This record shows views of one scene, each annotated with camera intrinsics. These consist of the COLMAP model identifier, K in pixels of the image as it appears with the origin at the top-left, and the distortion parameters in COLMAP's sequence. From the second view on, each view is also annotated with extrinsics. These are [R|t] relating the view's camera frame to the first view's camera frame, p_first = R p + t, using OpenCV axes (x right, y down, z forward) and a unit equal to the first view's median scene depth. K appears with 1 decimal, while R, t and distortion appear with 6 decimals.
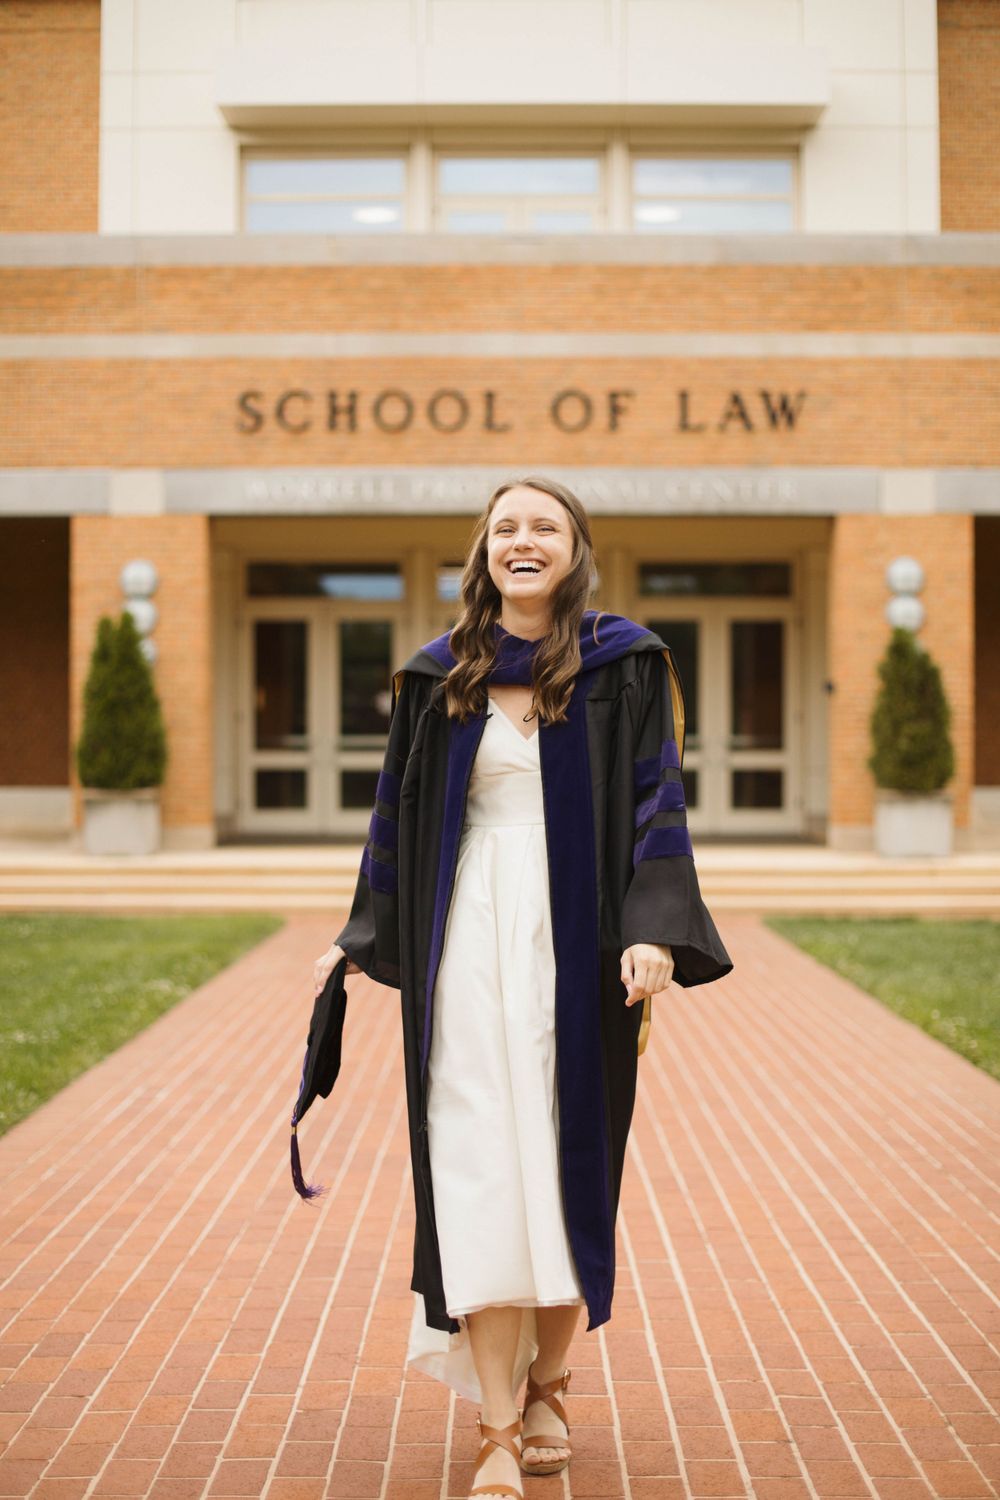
lens RADIAL K [[2236.5, 0, 500.0], [0, 2236.5, 750.0], [0, 0, 1]] dist [-0.017594, -0.860204]
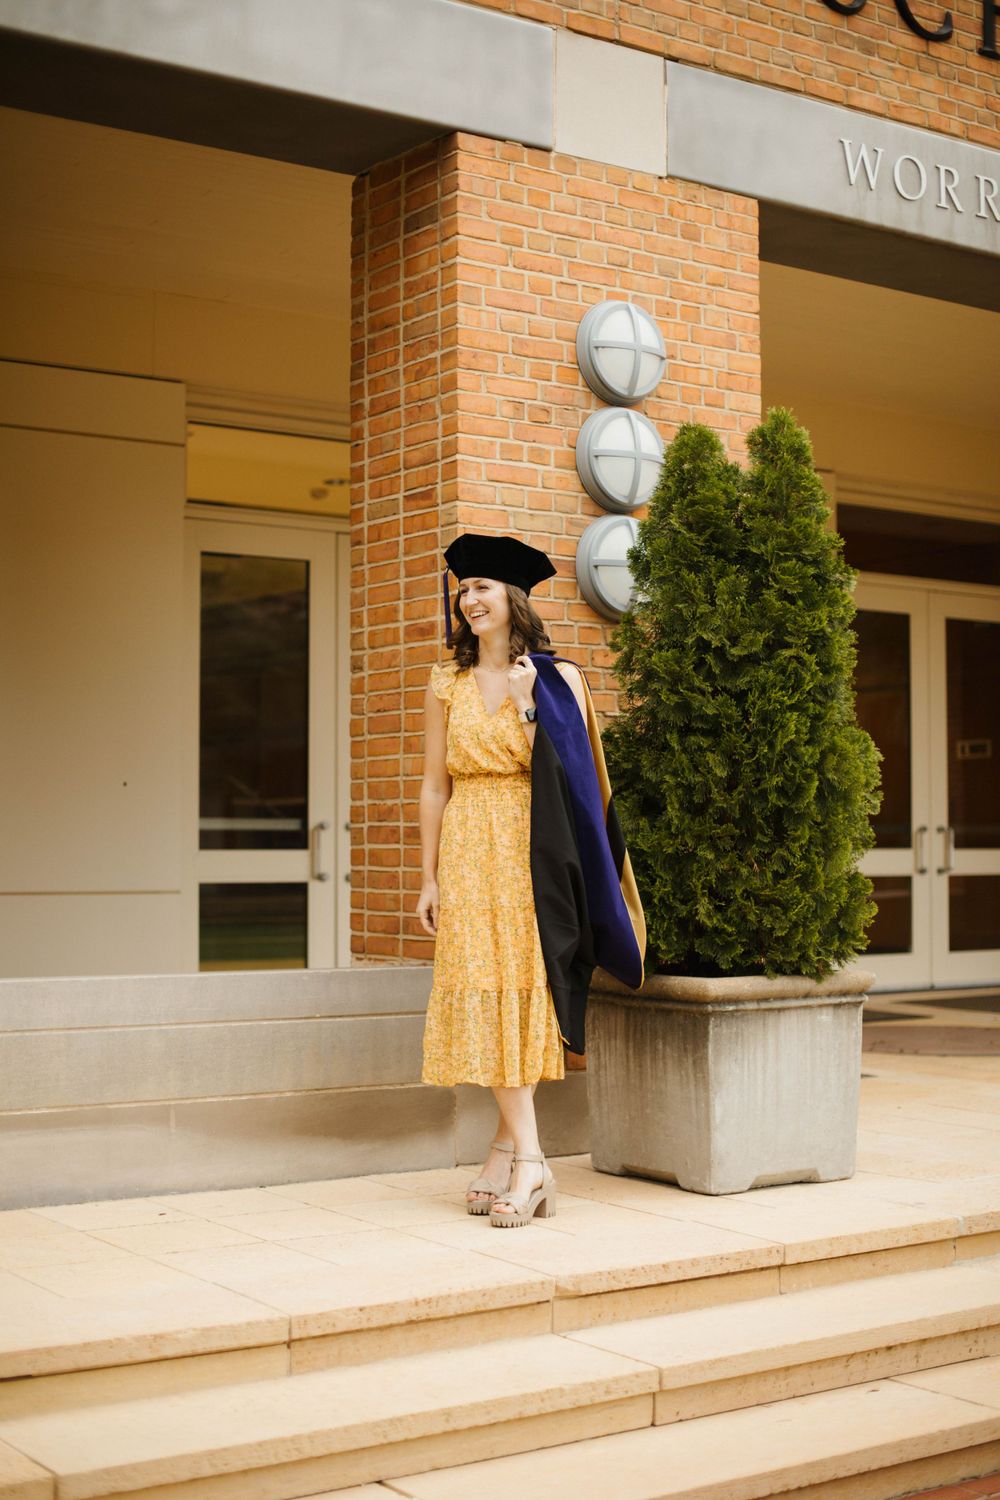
lens RADIAL K [[2163.9, 0, 500.0], [0, 2163.9, 750.0], [0, 0, 1]] dist [-0.137986, 0.093137]
pose [[0.813424, 0.025396, 0.581117, -0.370328], [0.002169, 0.998907, -0.046690, 0.001177], [-0.581668, 0.039240, 0.812480, 0.742343]]
